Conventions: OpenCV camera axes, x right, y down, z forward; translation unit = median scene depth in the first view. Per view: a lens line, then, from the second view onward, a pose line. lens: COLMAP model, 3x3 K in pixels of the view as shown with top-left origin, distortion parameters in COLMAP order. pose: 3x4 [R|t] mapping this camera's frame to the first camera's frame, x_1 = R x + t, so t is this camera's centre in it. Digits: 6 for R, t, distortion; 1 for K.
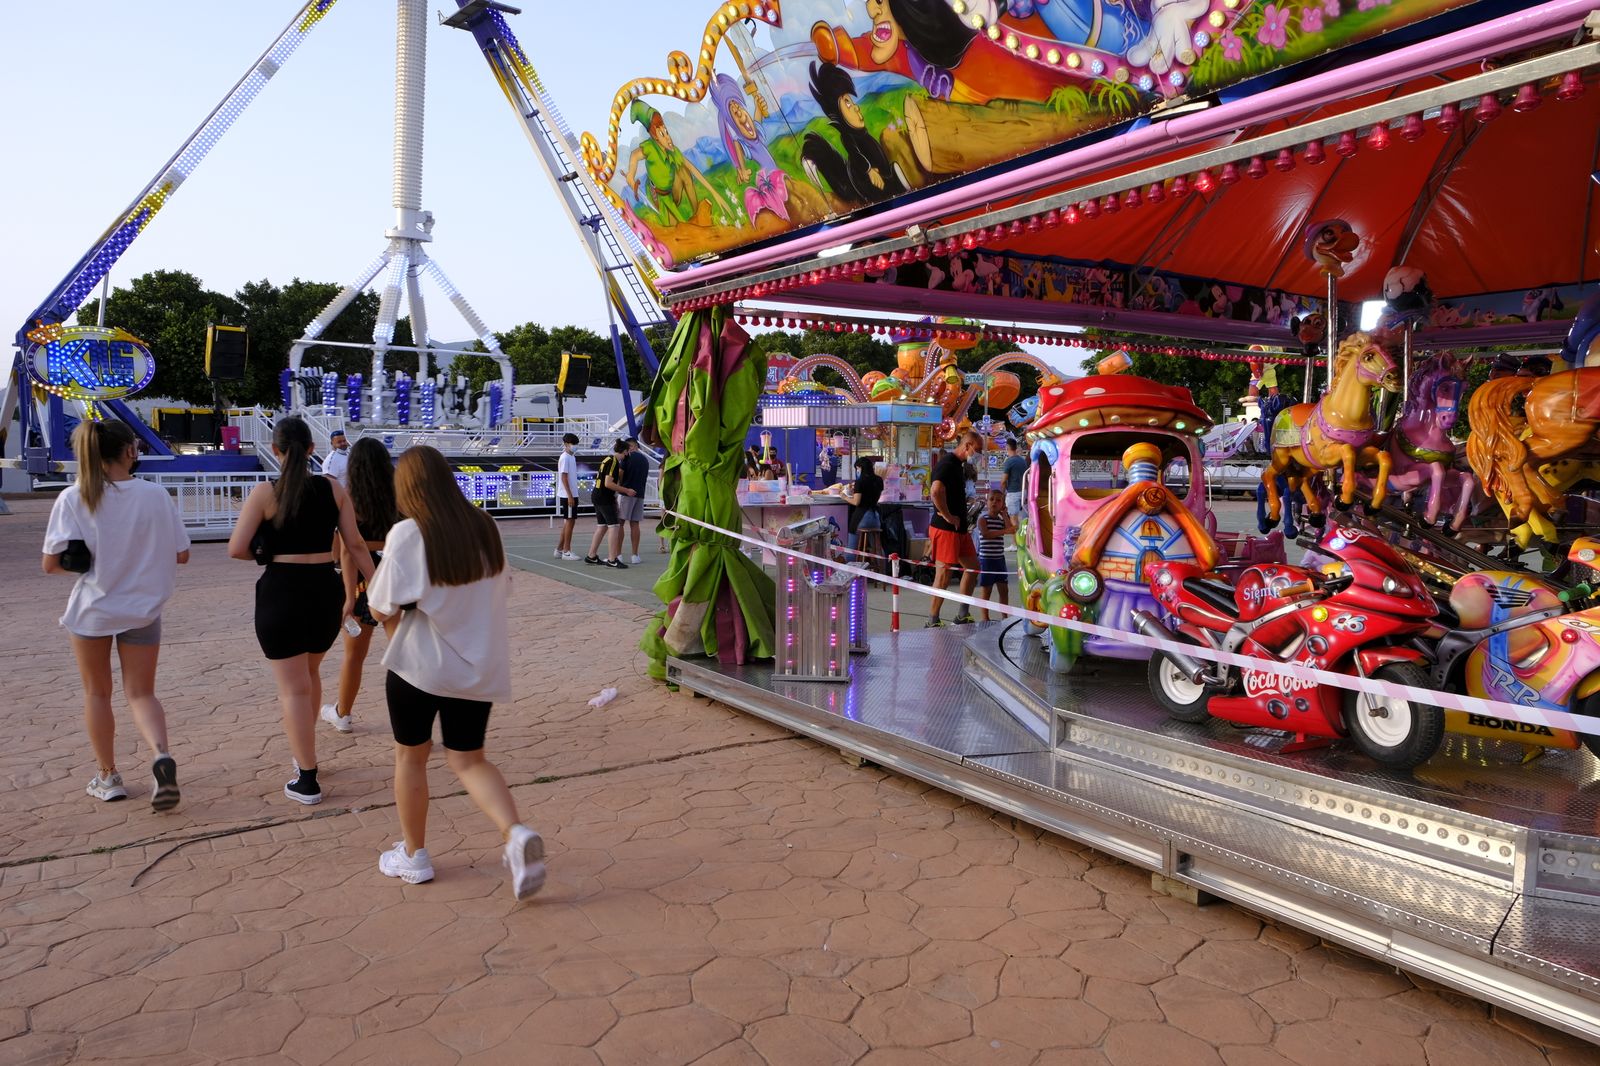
lens RADIAL K [[995.6, 0, 800.0], [0, 995.6, 553.7], [0, 0, 1]] dist [-0.051609, 0.029819]
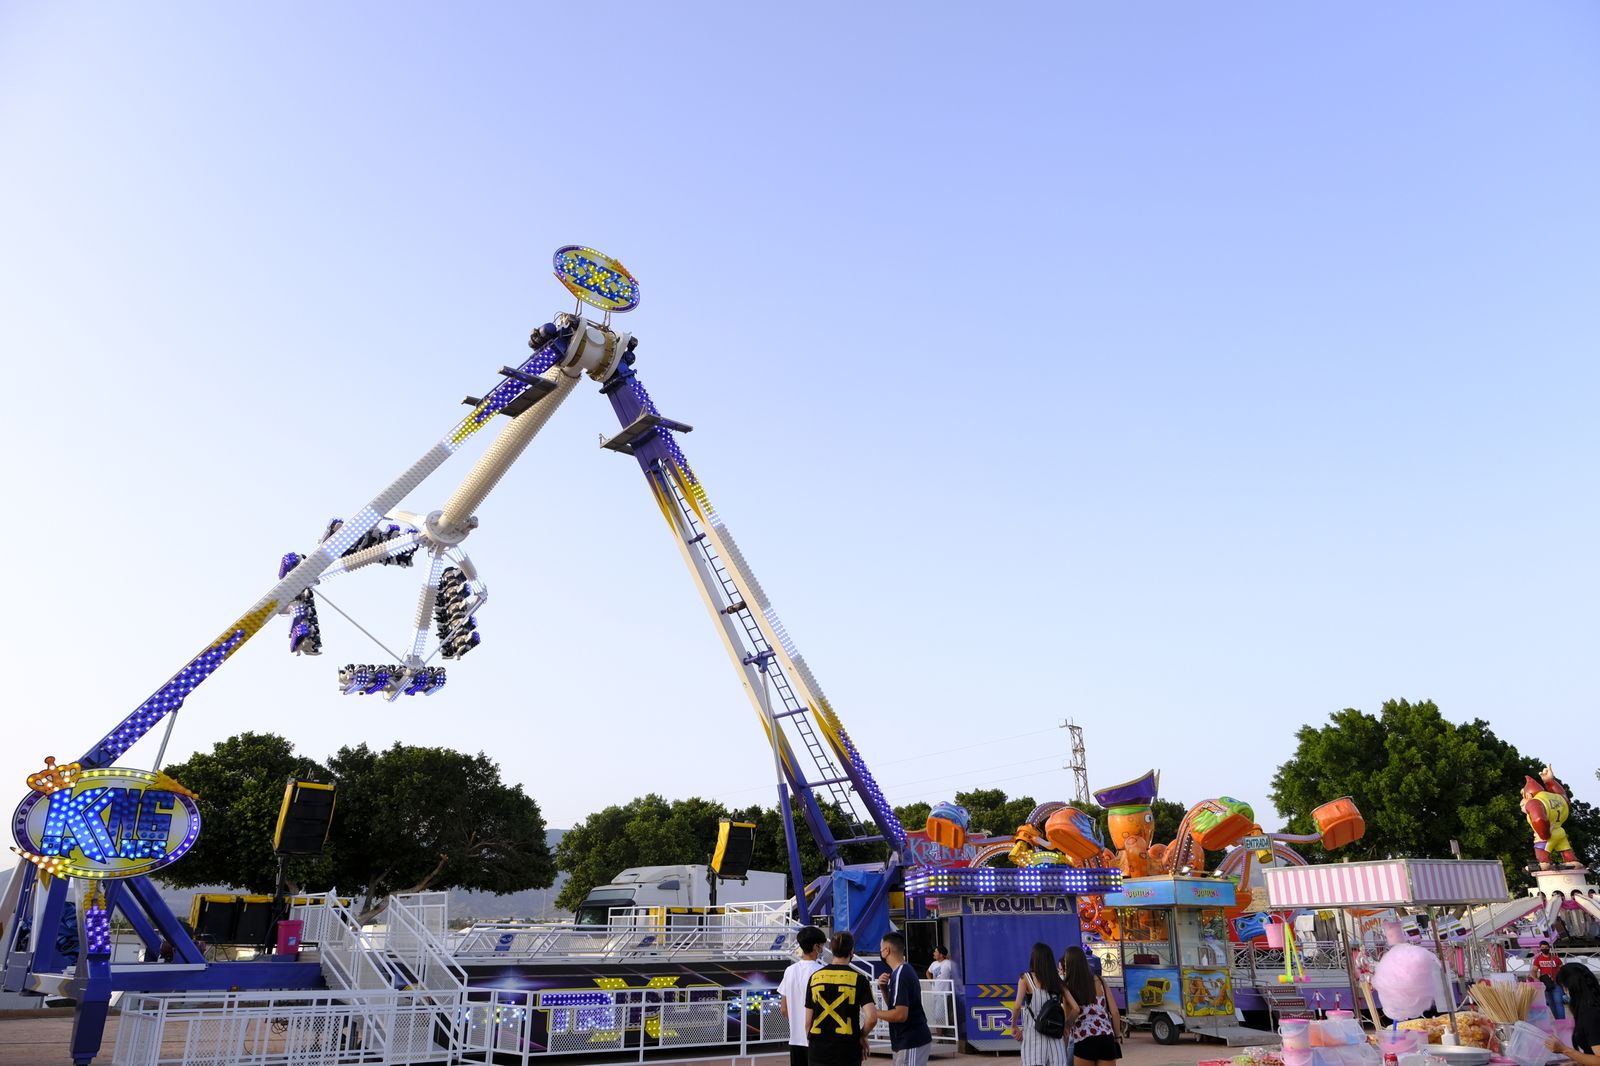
lens RADIAL K [[1101.9, 0, 799.1], [0, 1101.9, 566.4], [0, 0, 1]] dist [-0.036802, 0.023279]
pose [[0.994019, -0.045332, -0.099350, -0.094266], [-0.001004, 0.905936, -0.423414, -0.020755], [0.109199, 0.420982, 0.900472, 0.166506]]
